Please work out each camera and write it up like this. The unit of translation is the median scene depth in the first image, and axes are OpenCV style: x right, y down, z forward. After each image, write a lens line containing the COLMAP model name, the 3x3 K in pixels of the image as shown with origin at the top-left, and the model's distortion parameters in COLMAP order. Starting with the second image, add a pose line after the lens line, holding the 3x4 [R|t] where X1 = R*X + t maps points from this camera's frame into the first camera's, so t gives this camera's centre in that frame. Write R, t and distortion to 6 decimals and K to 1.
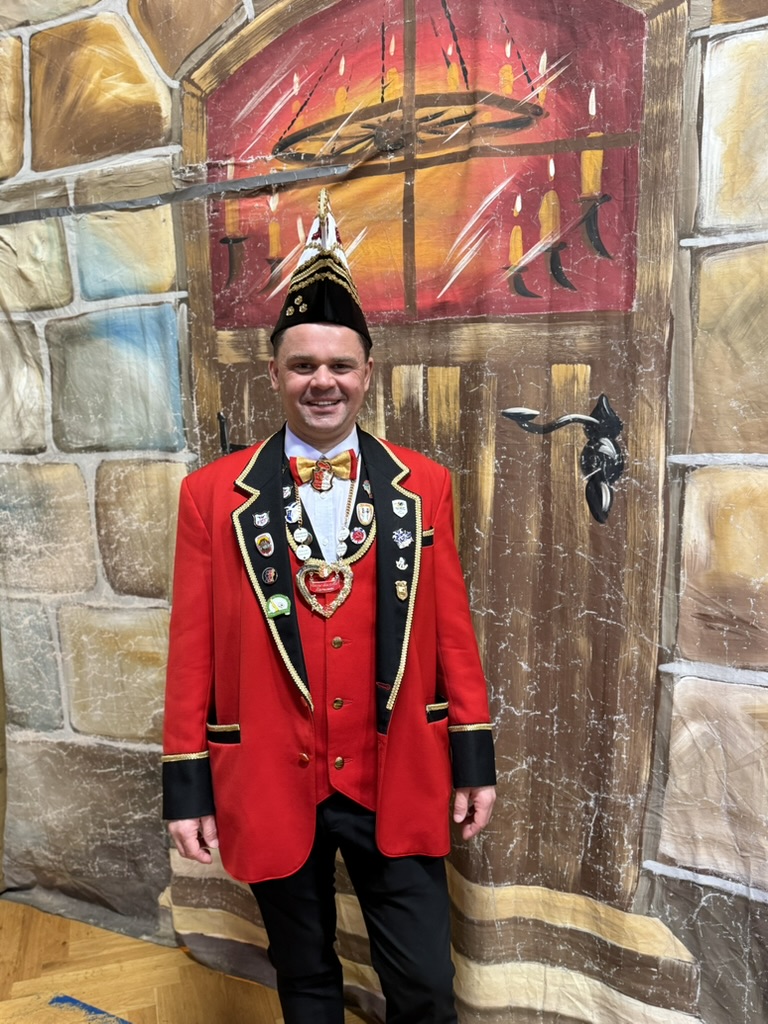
lens RADIAL K [[841.2, 0, 385.0], [0, 841.2, 527.6], [0, 0, 1]] dist [0.078420, -0.131508]
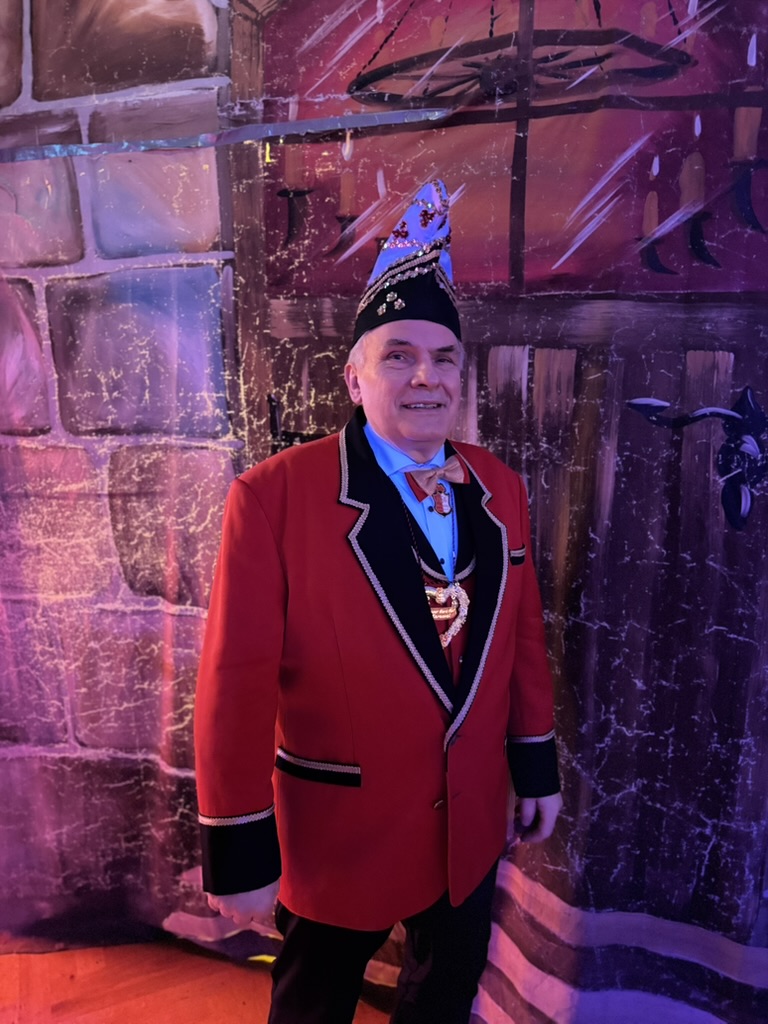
lens RADIAL K [[722.8, 0, 390.2], [0, 722.8, 524.4], [0, 0, 1]] dist [0.029445, -0.036794]
pose [[0.988743, 0.003379, 0.149585, -0.193018], [-0.008818, 0.999323, 0.035711, -0.030498], [-0.149363, -0.036628, 0.988104, 0.247543]]
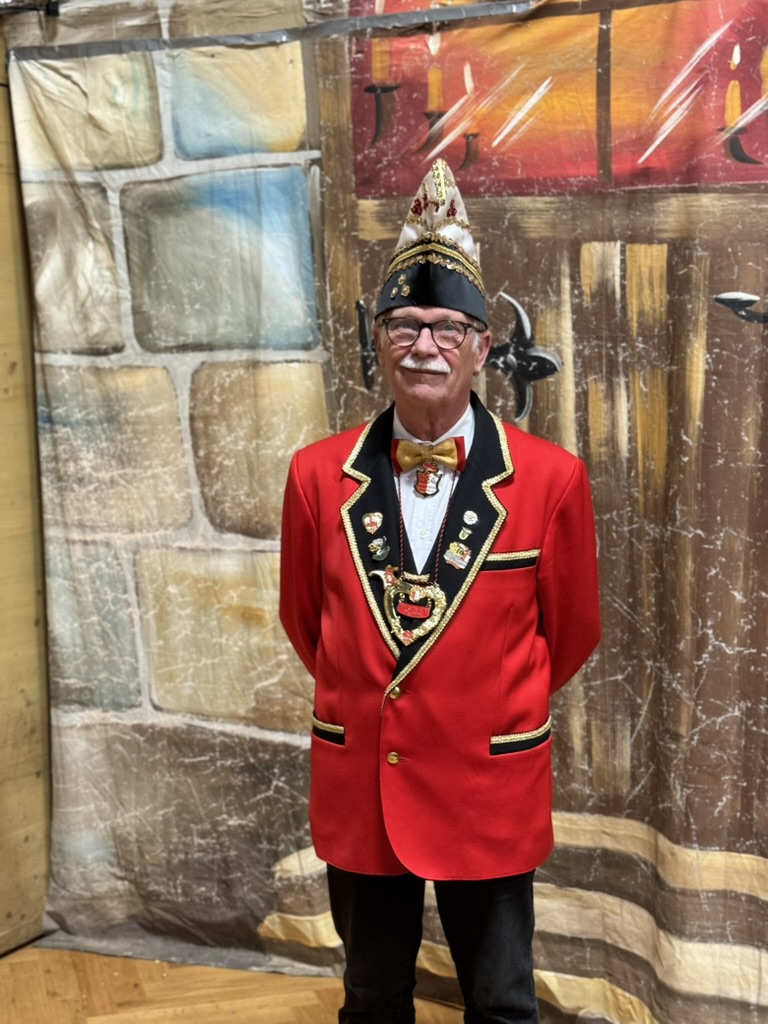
lens RADIAL K [[1584.8, 0, 413.0], [0, 1584.8, 555.1], [0, 0, 1]] dist [0.111713, -0.043462]
pose [[0.999666, 0.000821, -0.025844, -0.109086], [-0.000179, 0.999691, 0.024846, 0.073221], [0.025856, -0.024833, 0.999357, -0.555594]]
